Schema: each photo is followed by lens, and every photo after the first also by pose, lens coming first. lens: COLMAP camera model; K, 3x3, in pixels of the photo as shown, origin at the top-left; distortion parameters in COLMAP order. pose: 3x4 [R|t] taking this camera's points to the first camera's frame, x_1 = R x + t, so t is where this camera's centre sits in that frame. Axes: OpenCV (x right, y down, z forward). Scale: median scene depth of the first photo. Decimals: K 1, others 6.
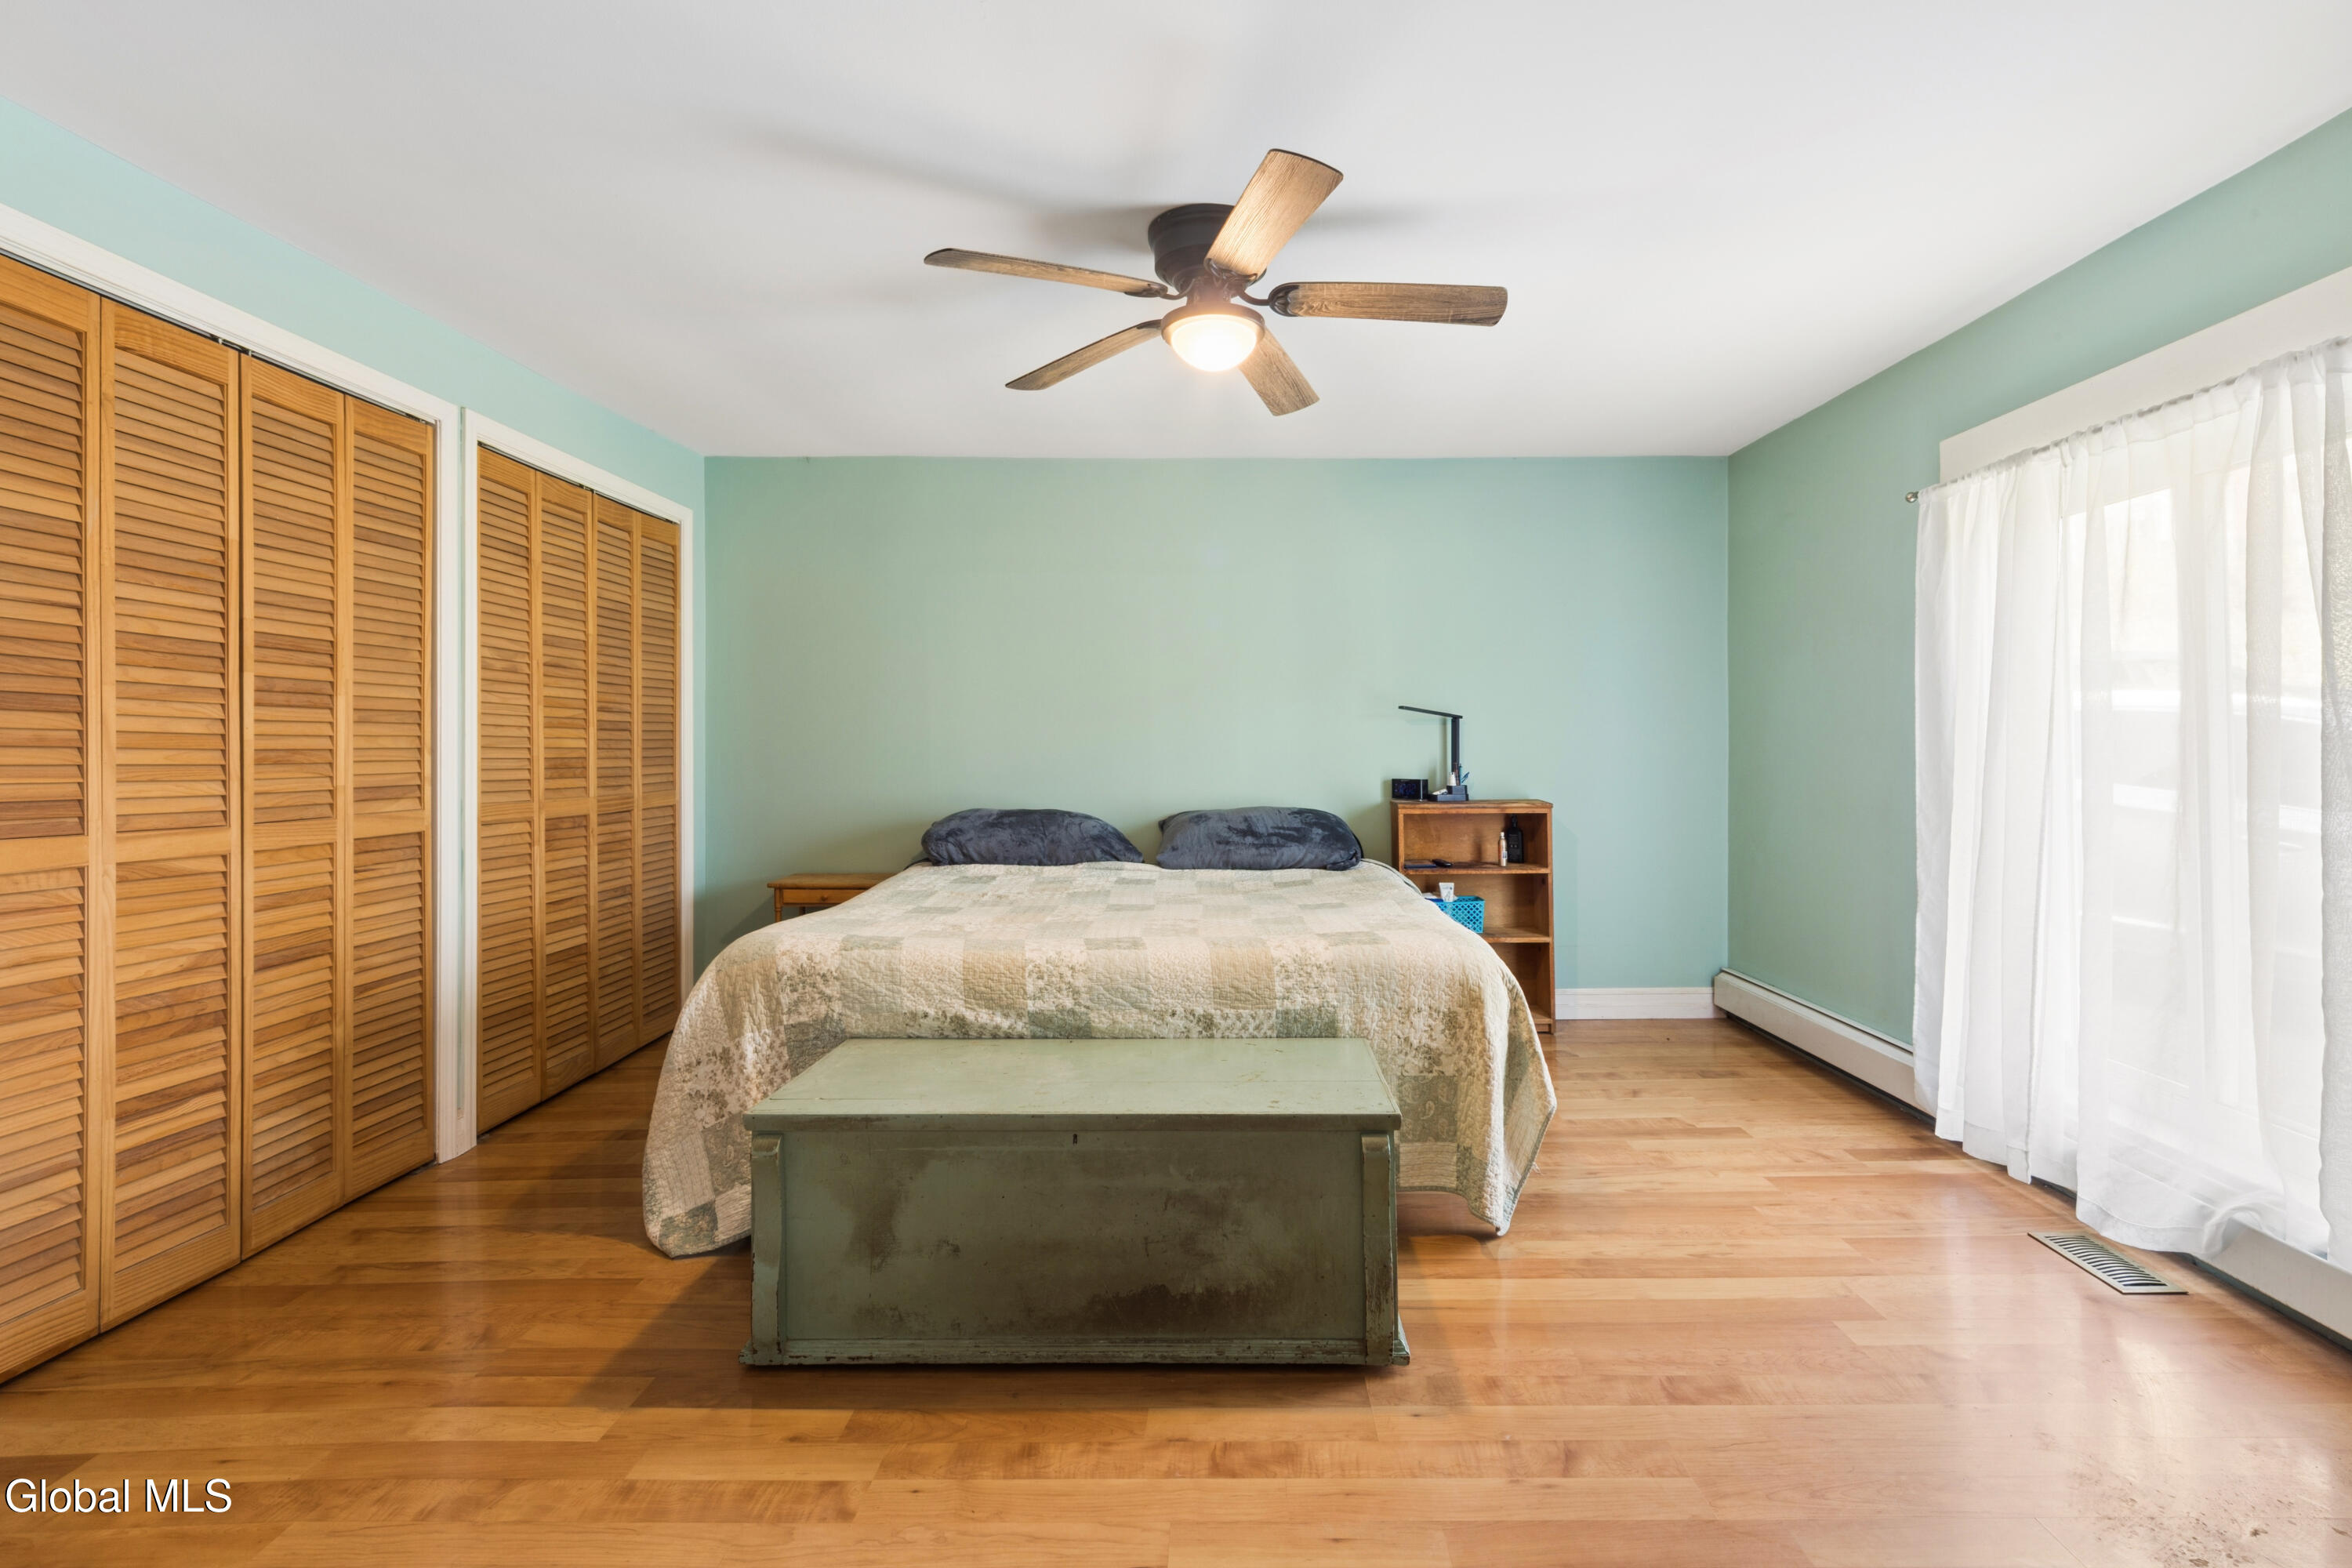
lens RADIAL K [[1120.2, 0, 1207.1], [0, 1120.2, 751.5], [0, 0, 1]] dist [0.002145, 0.000686]
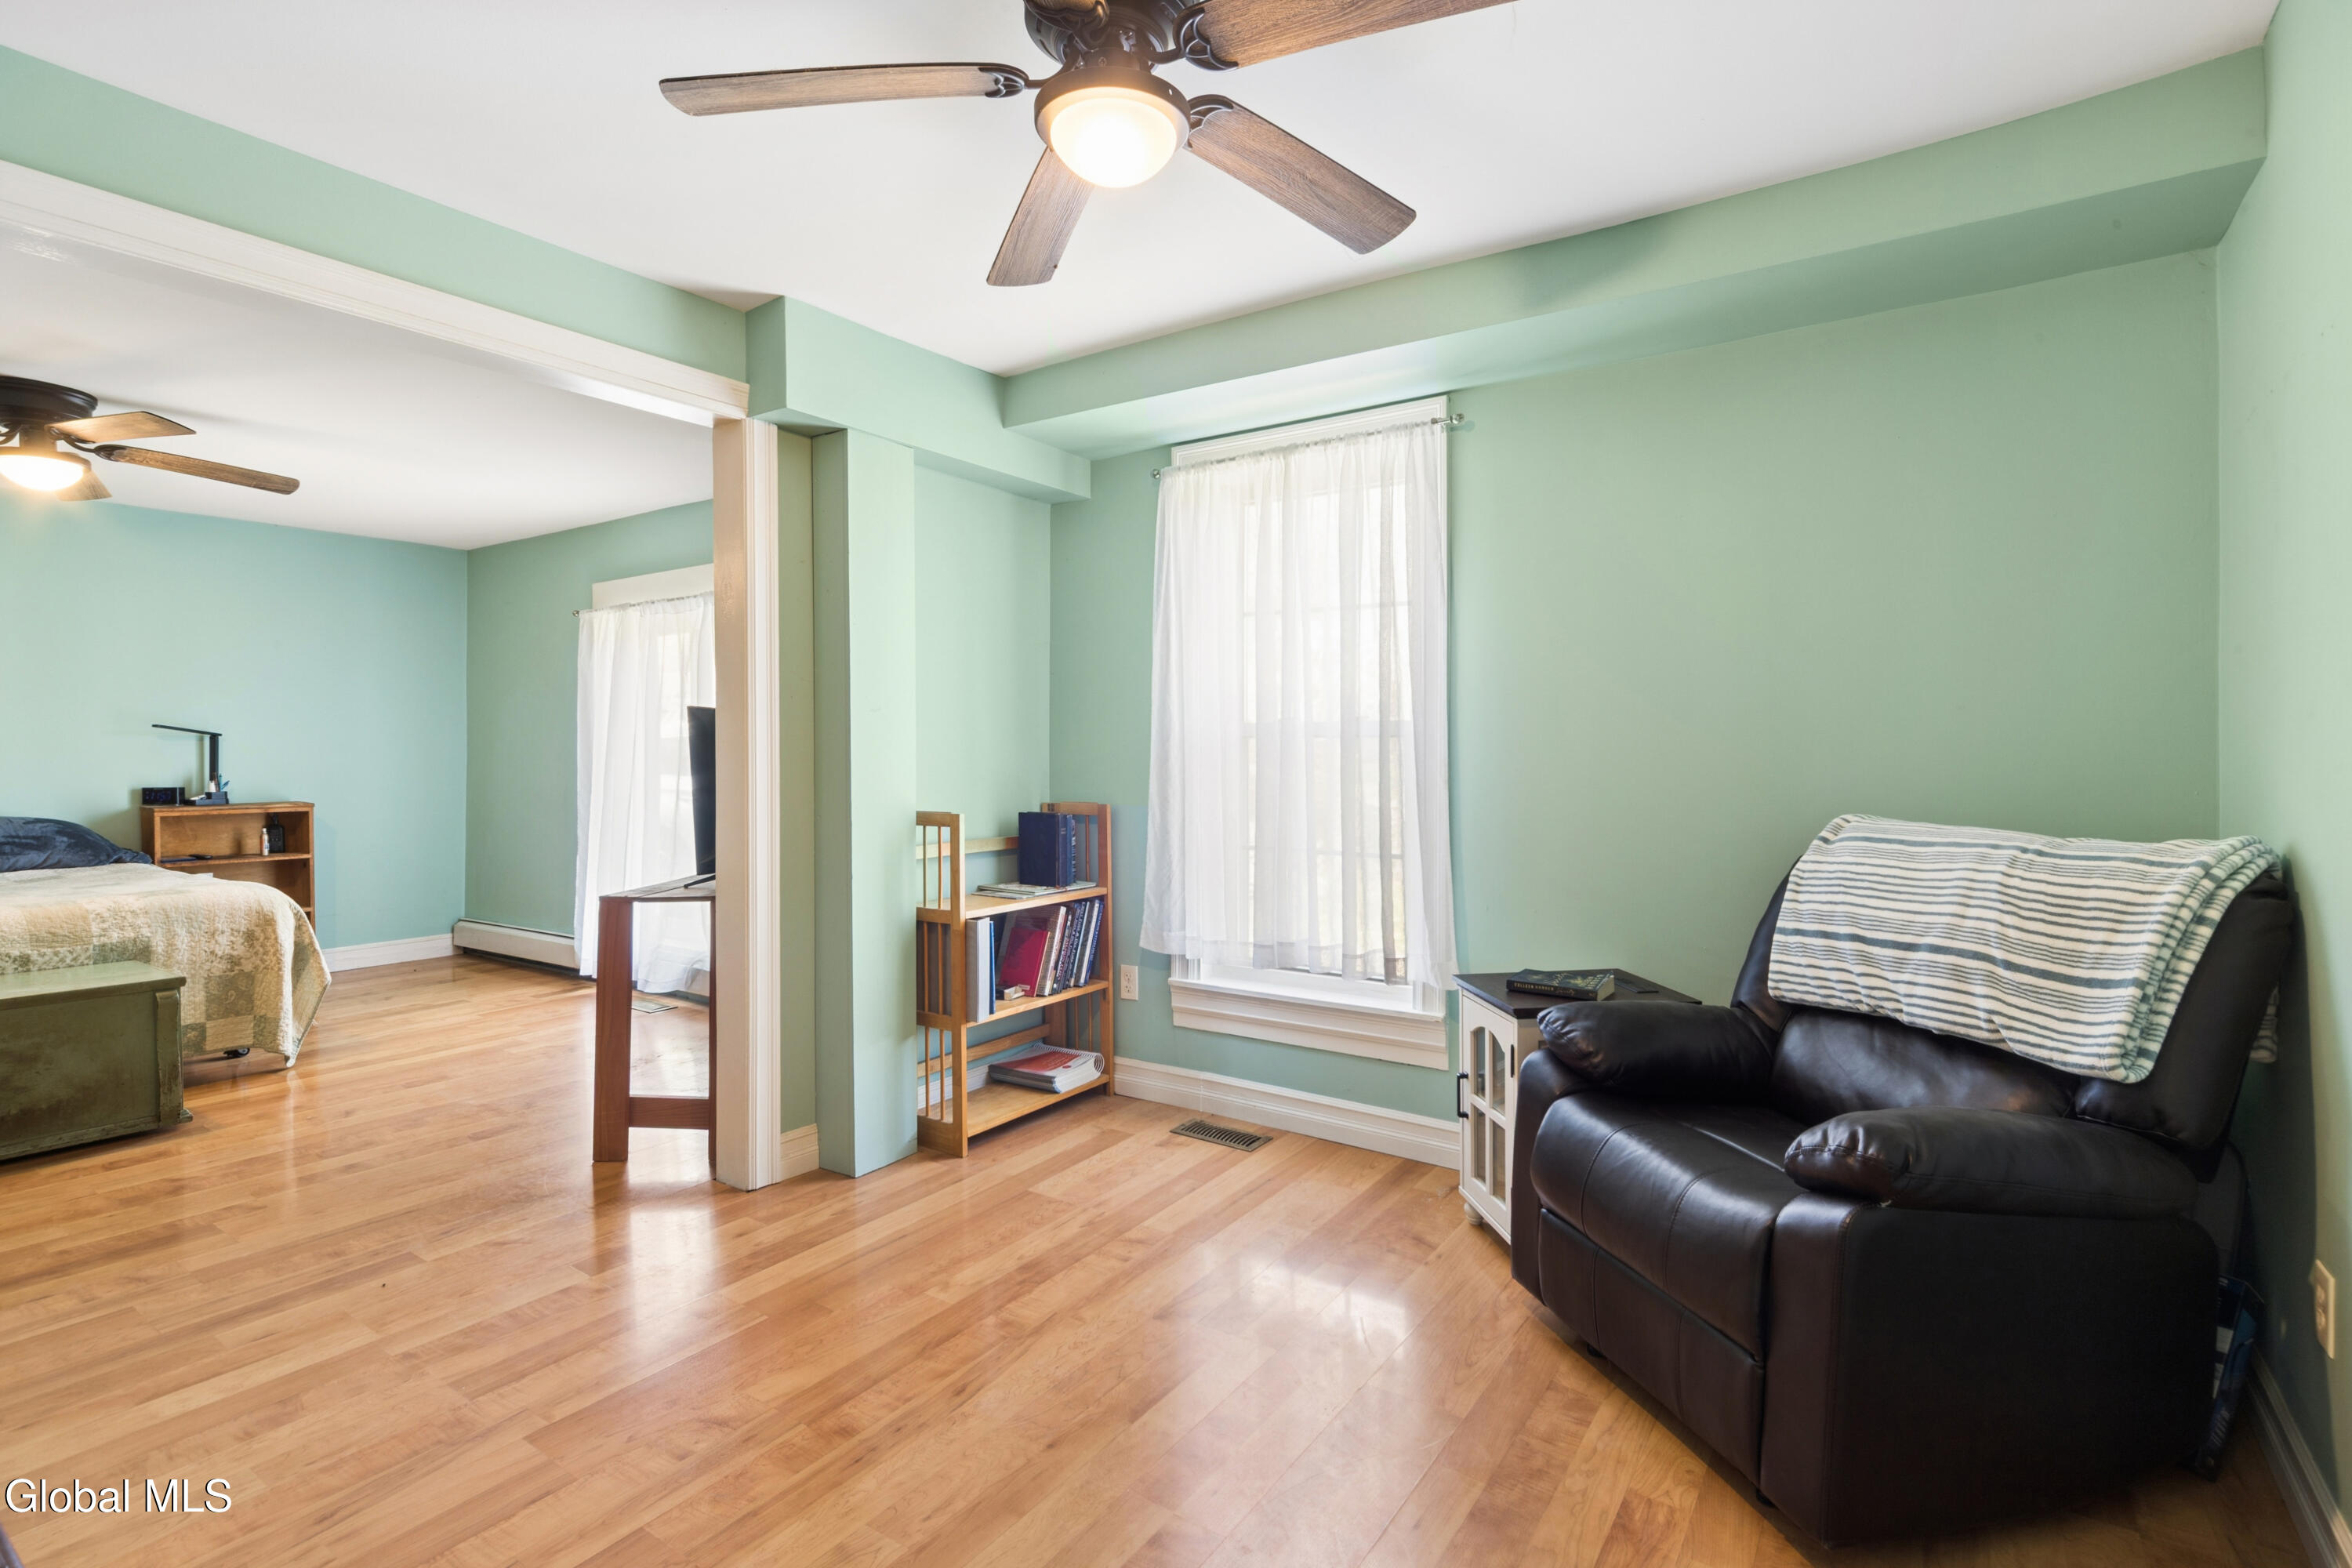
lens RADIAL K [[1120.2, 0, 1207.1], [0, 1120.2, 751.5], [0, 0, 1]] dist [0.002145, 0.000686]
pose [[0.544684, 0.005892, 0.838621, -0.242131], [0.004774, 0.999937, -0.010126, 0.005056], [-0.838628, 0.009519, 0.544622, -0.636843]]
